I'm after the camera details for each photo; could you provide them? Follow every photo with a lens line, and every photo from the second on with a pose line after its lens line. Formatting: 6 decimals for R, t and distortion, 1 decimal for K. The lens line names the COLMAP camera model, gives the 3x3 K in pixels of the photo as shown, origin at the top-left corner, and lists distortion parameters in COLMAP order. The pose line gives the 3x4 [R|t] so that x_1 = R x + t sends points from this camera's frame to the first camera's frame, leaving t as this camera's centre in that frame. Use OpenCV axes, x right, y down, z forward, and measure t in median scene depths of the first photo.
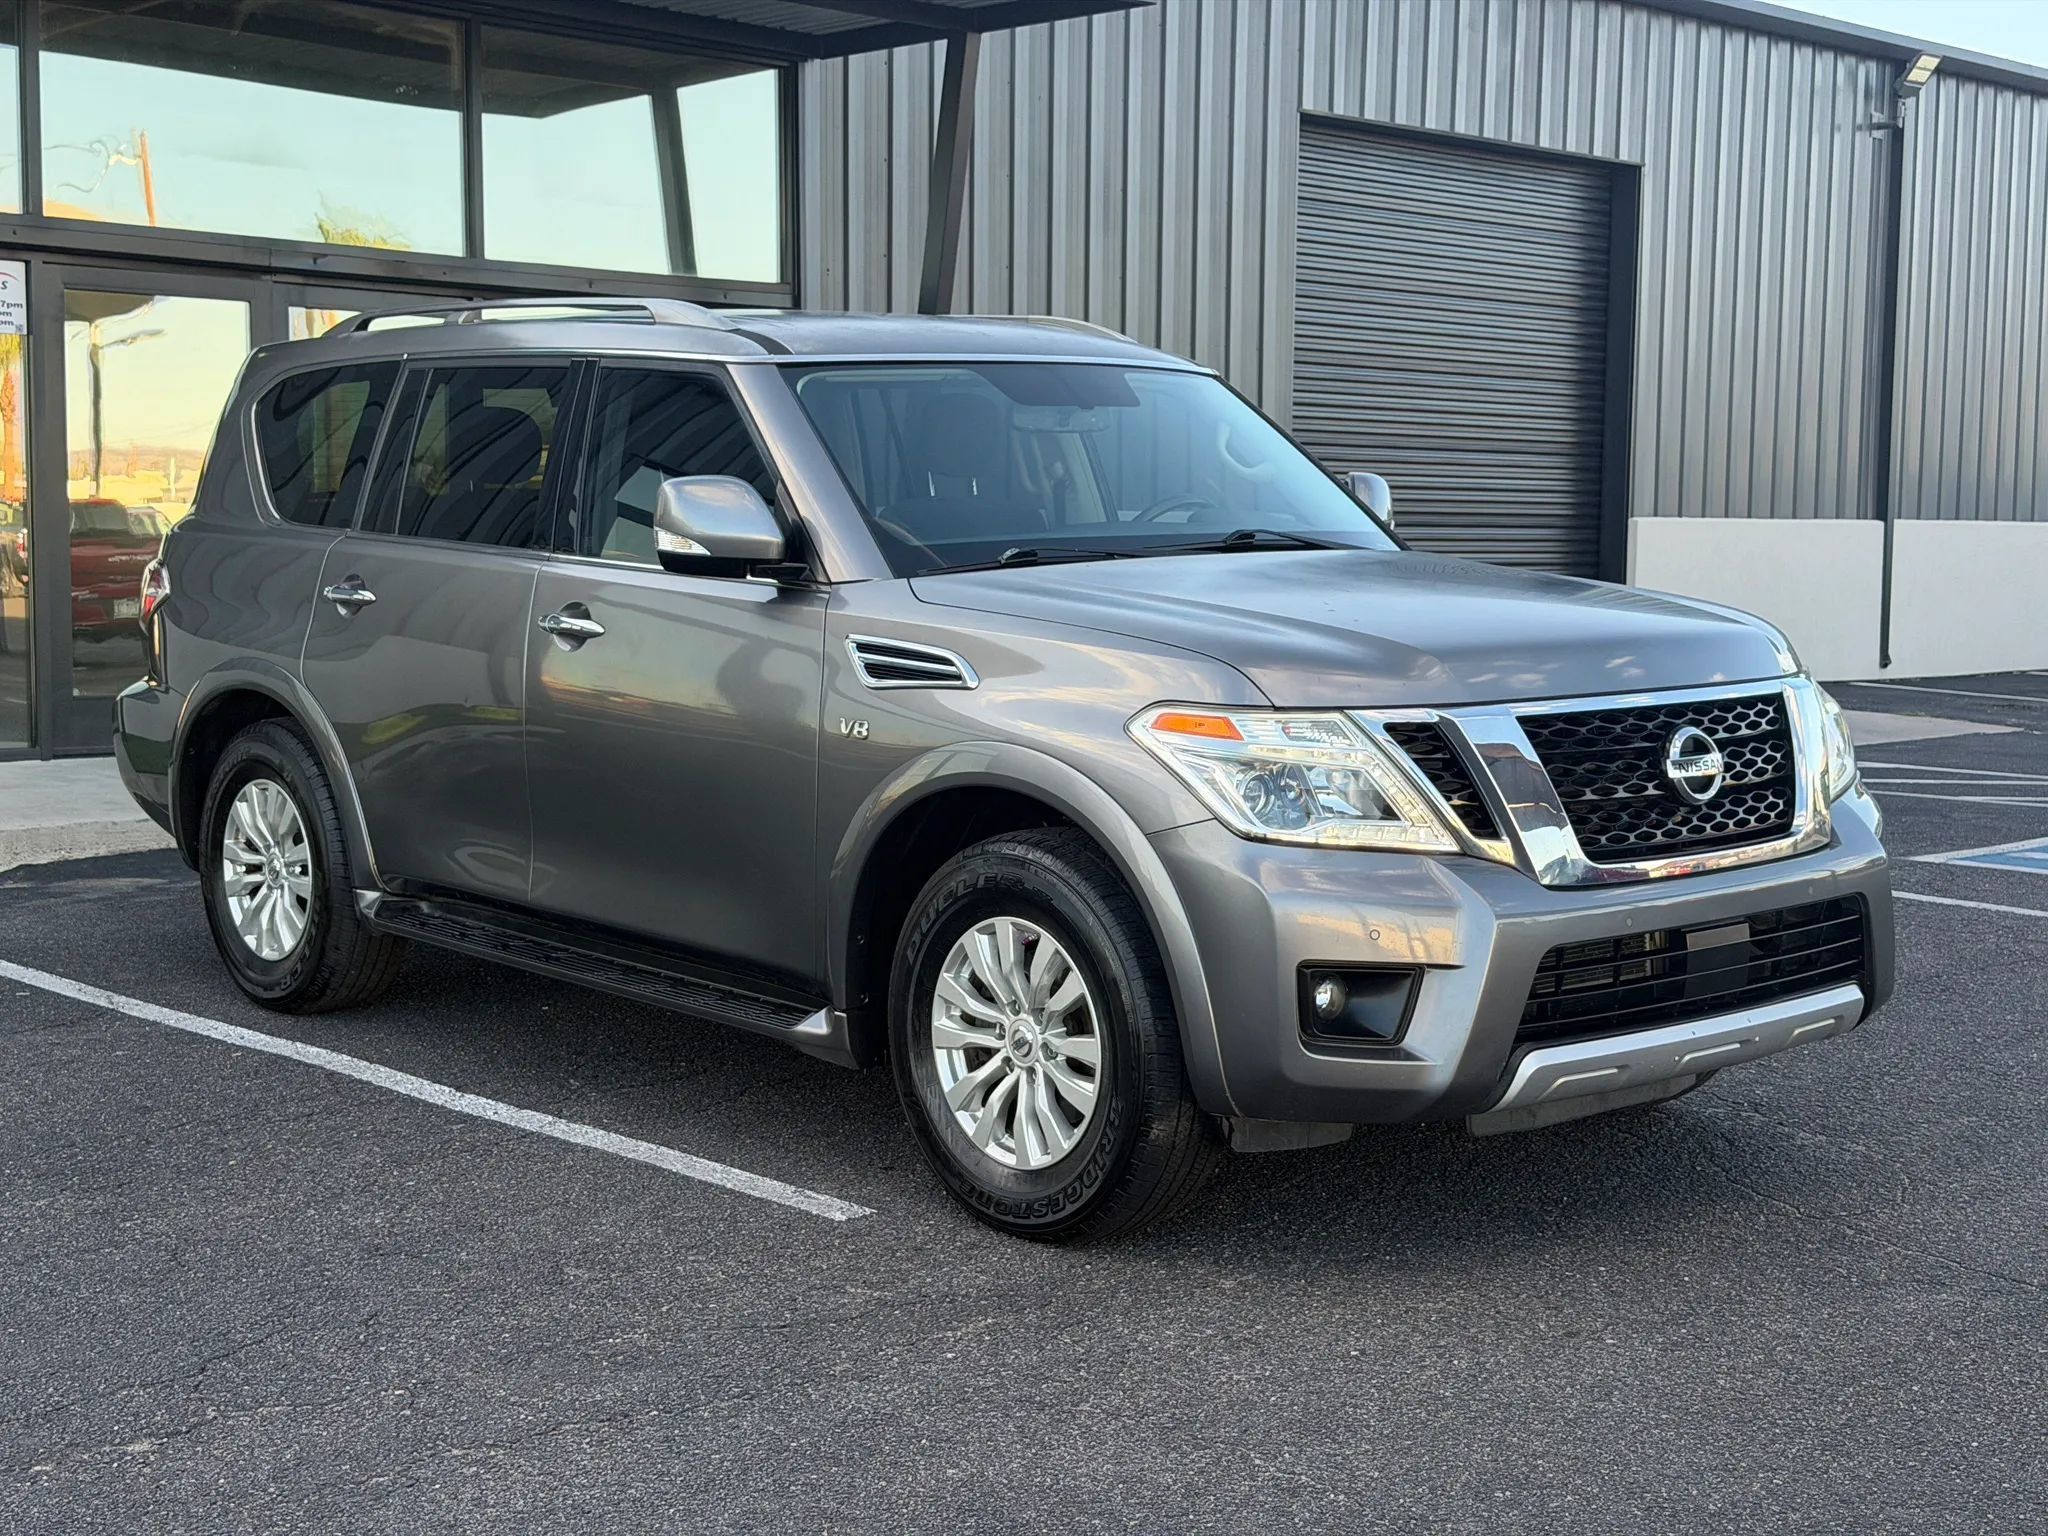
lens RADIAL K [[2881.3, 0, 1024.0], [0, 2881.3, 768.0], [0, 0, 1]] dist [0.136916, -0.164107]
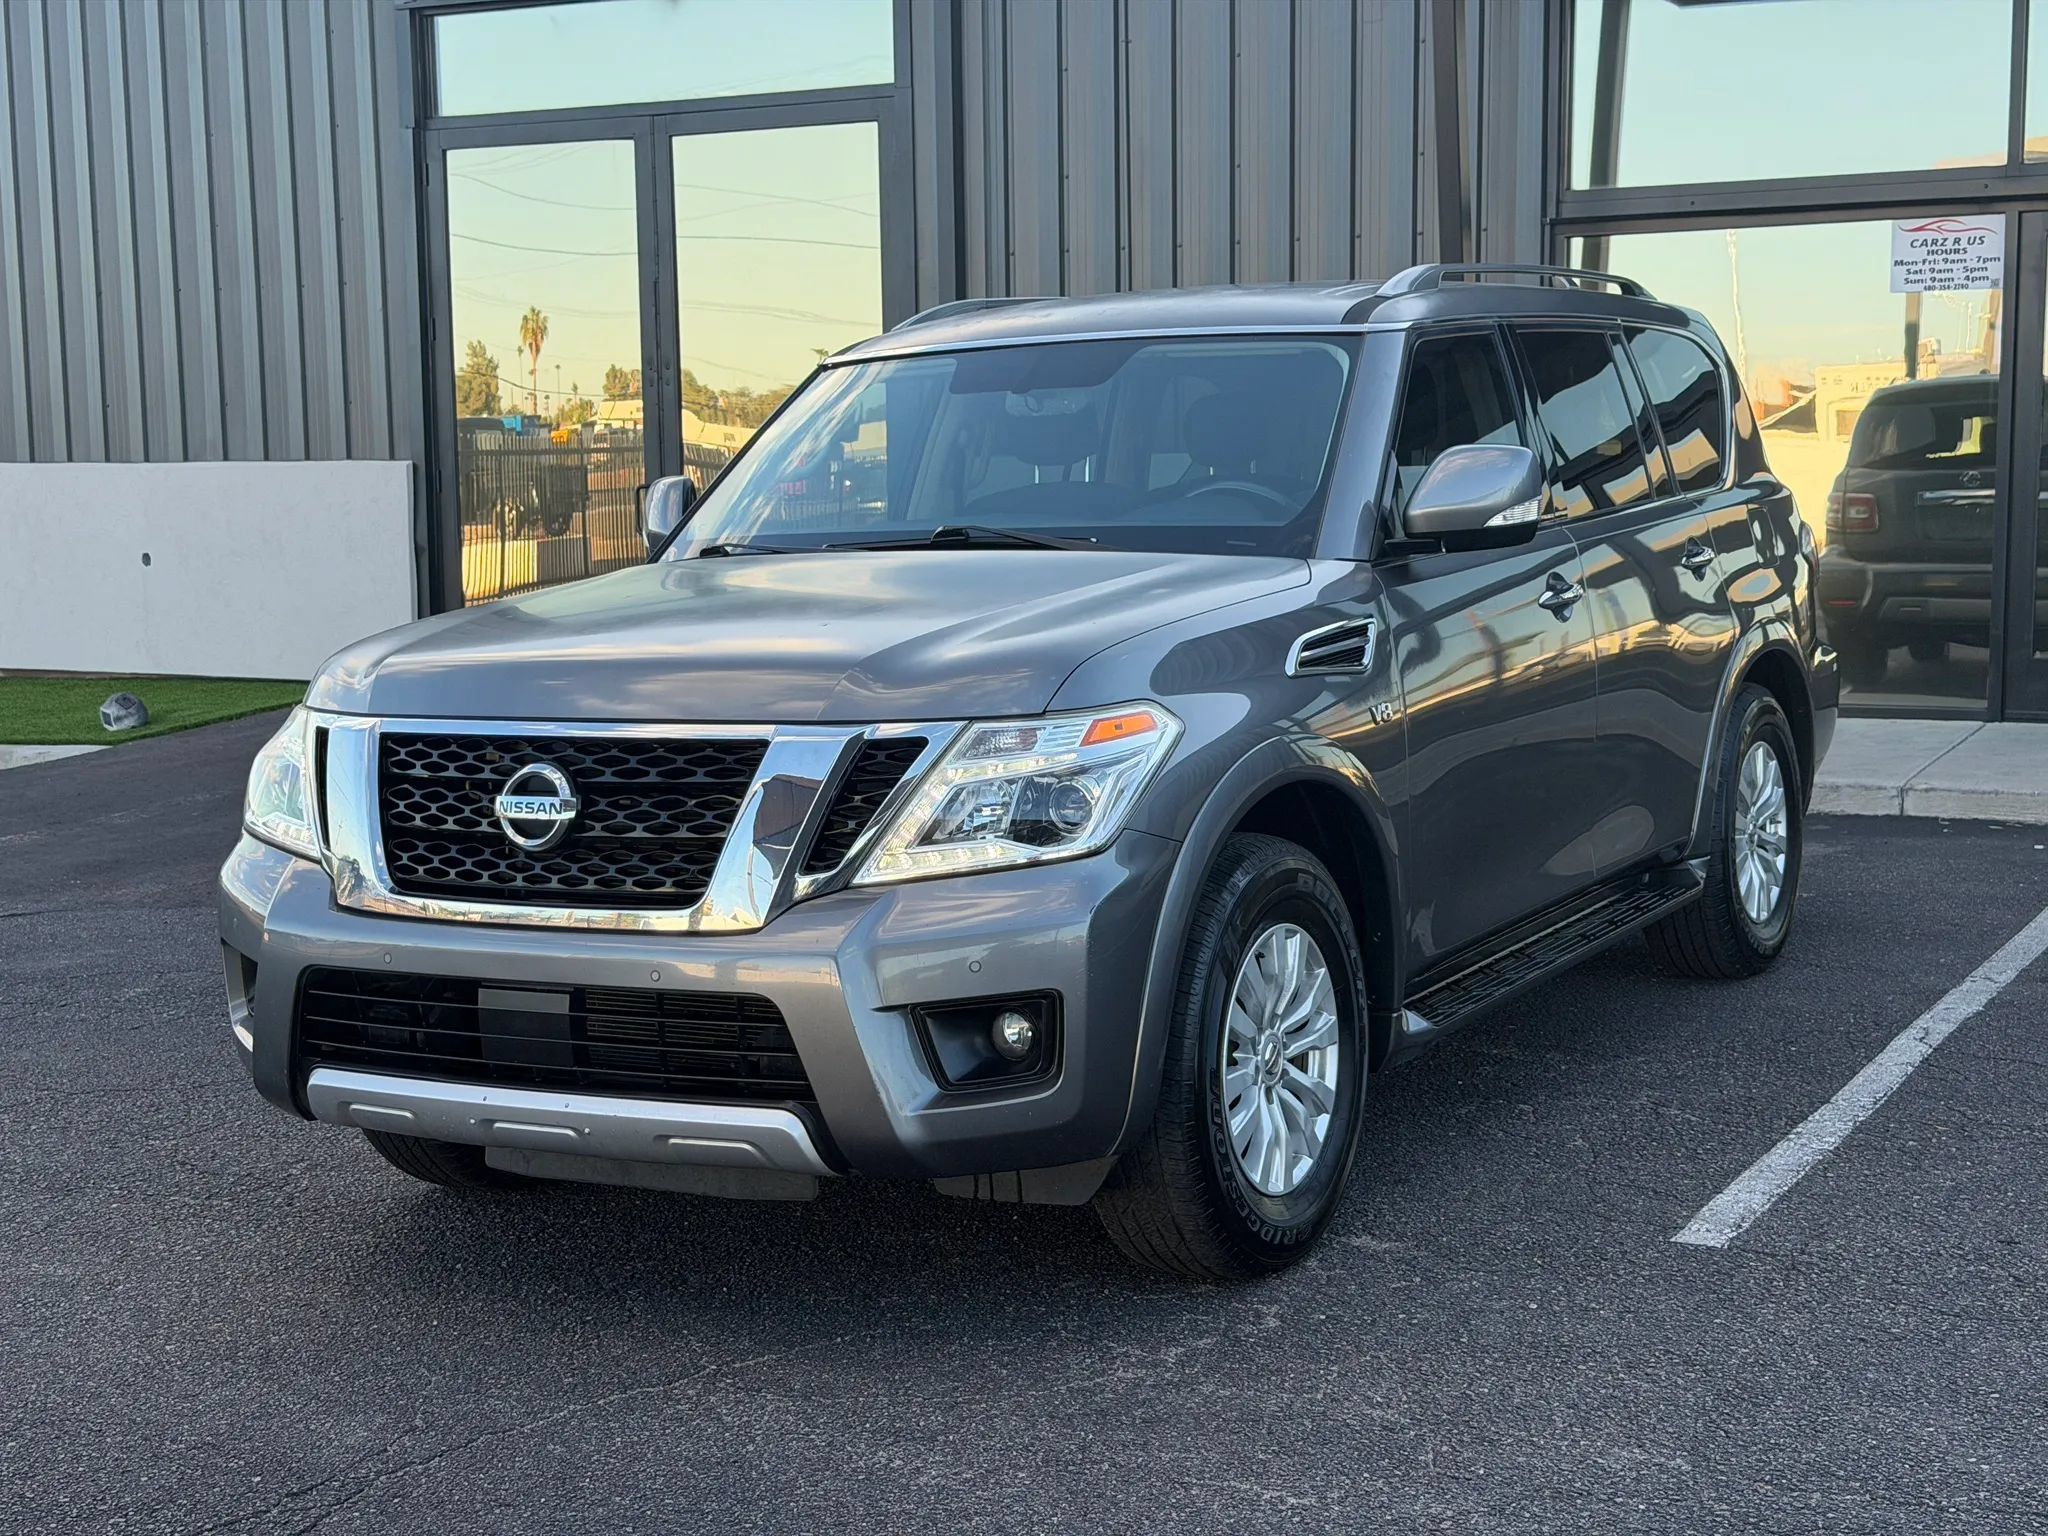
lens RADIAL K [[2881.3, 0, 1024.0], [0, 2881.3, 768.0], [0, 0, 1]] dist [0.136916, -0.164107]
pose [[0.313488, 0.089004, -0.945412, 1.116773], [-0.062588, 0.995370, 0.072953, -0.086996], [0.947527, 0.036301, 0.317607, 0.858058]]
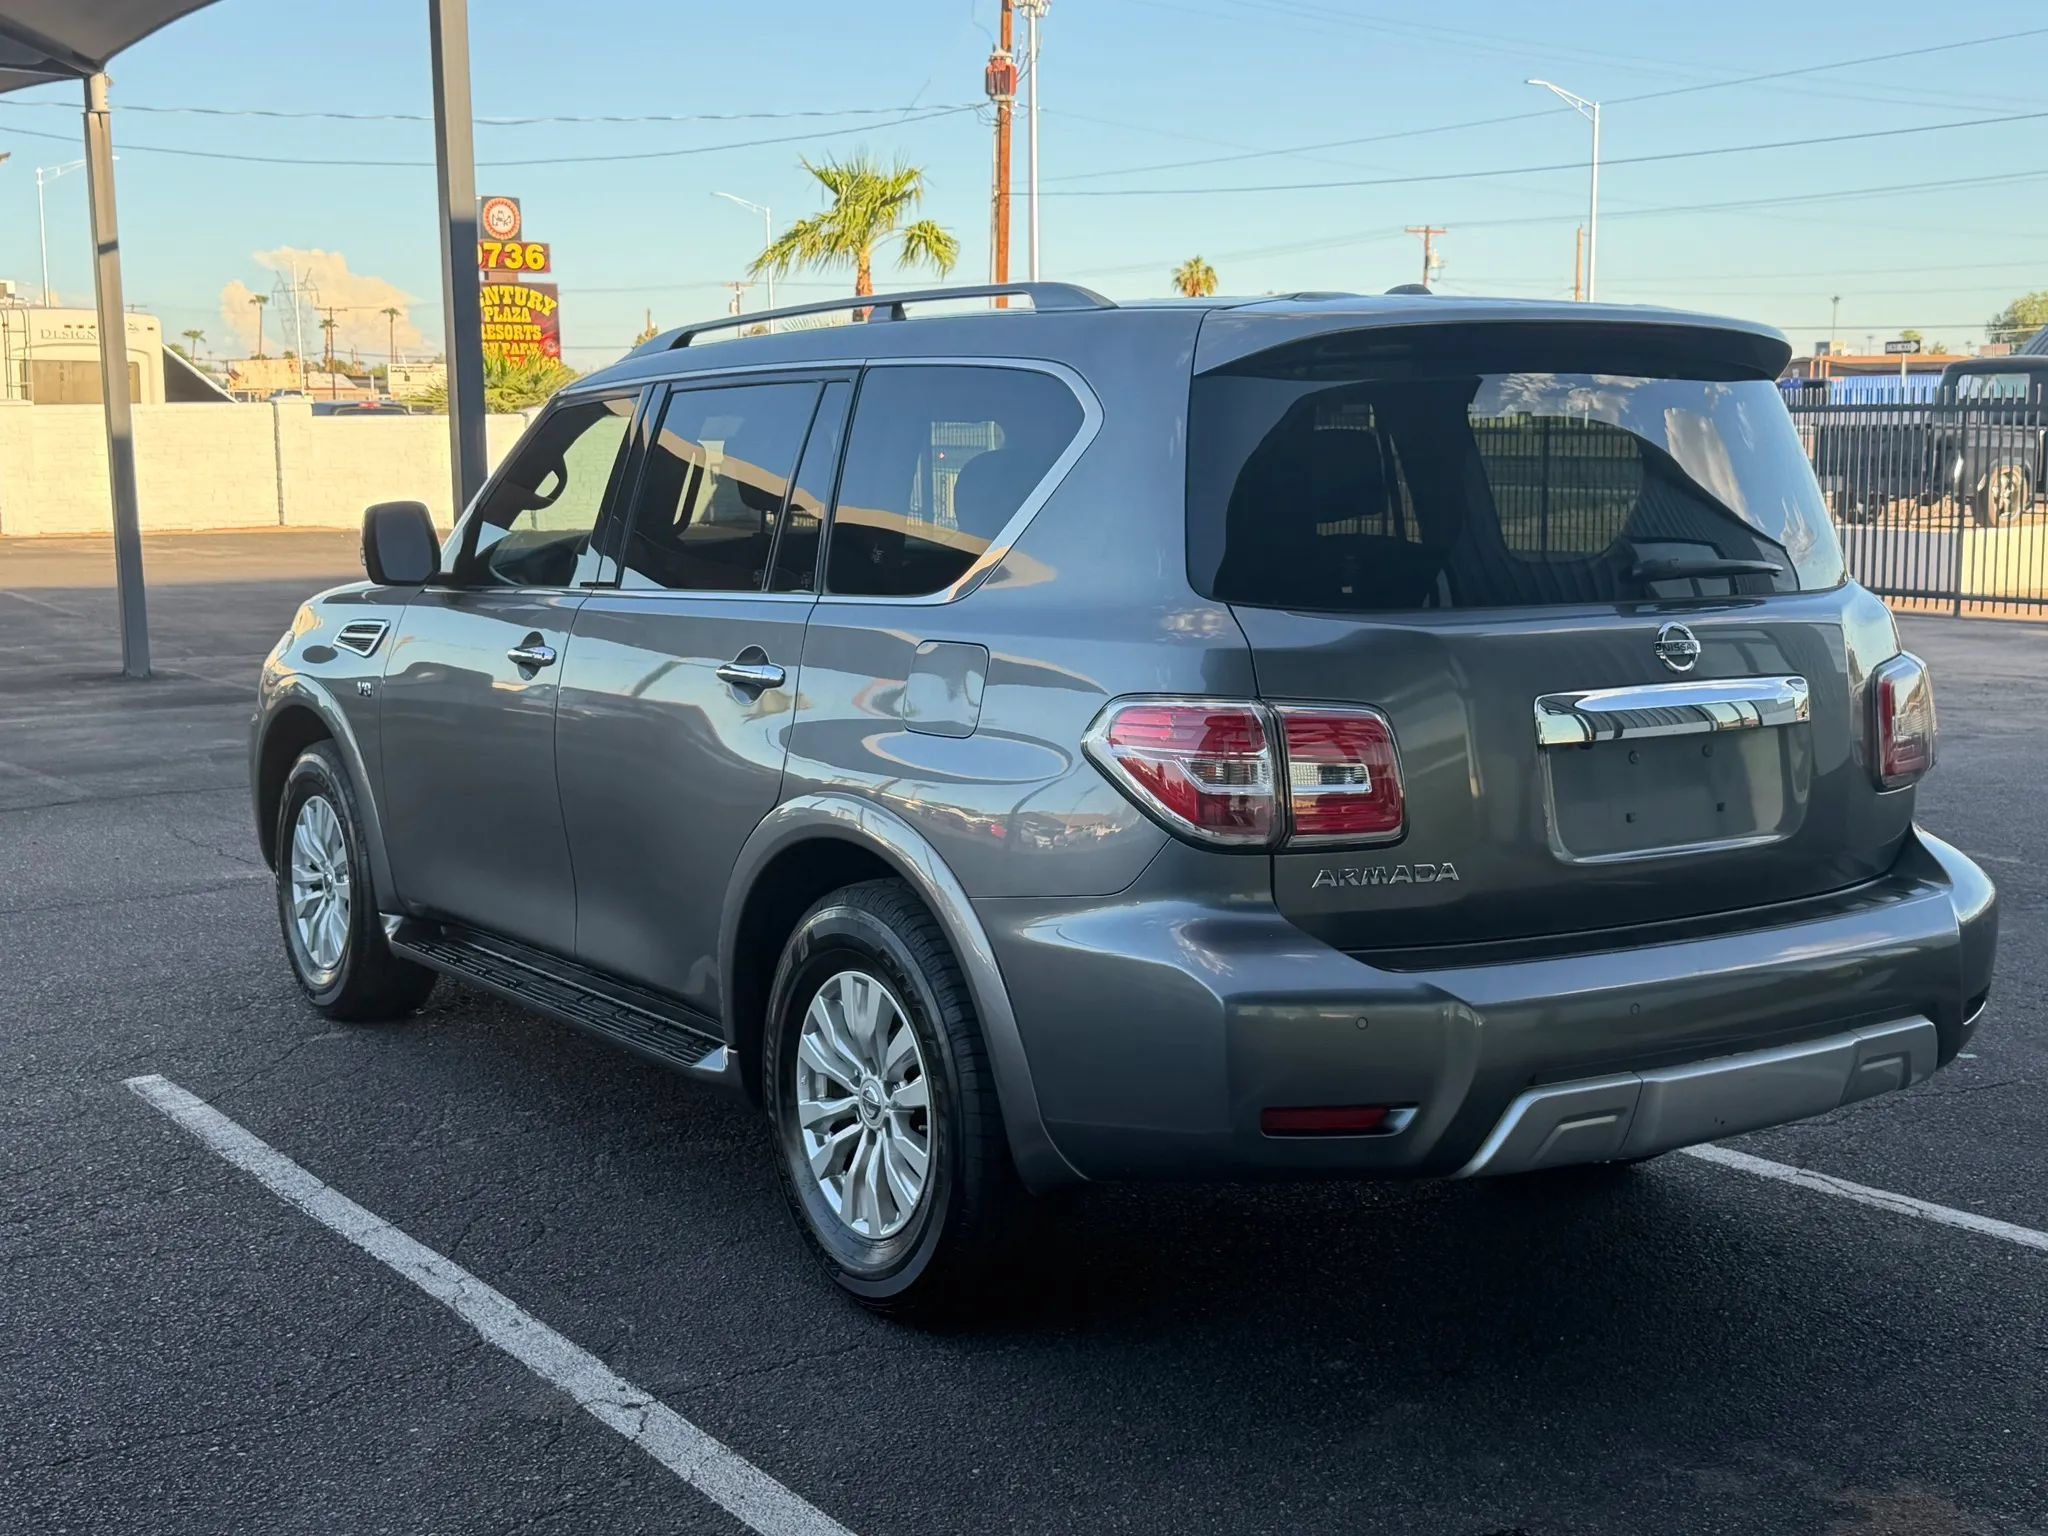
lens RADIAL K [[2472.1, 0, 1024.0], [0, 2472.1, 768.0], [0, 0, 1]] dist [0.189437, -0.418190]
pose [[-0.990934, -0.017541, 0.133198, -0.270697], [0.013800, 0.972907, 0.230786, -0.276056], [-0.133638, 0.230532, -0.963844, 2.417488]]
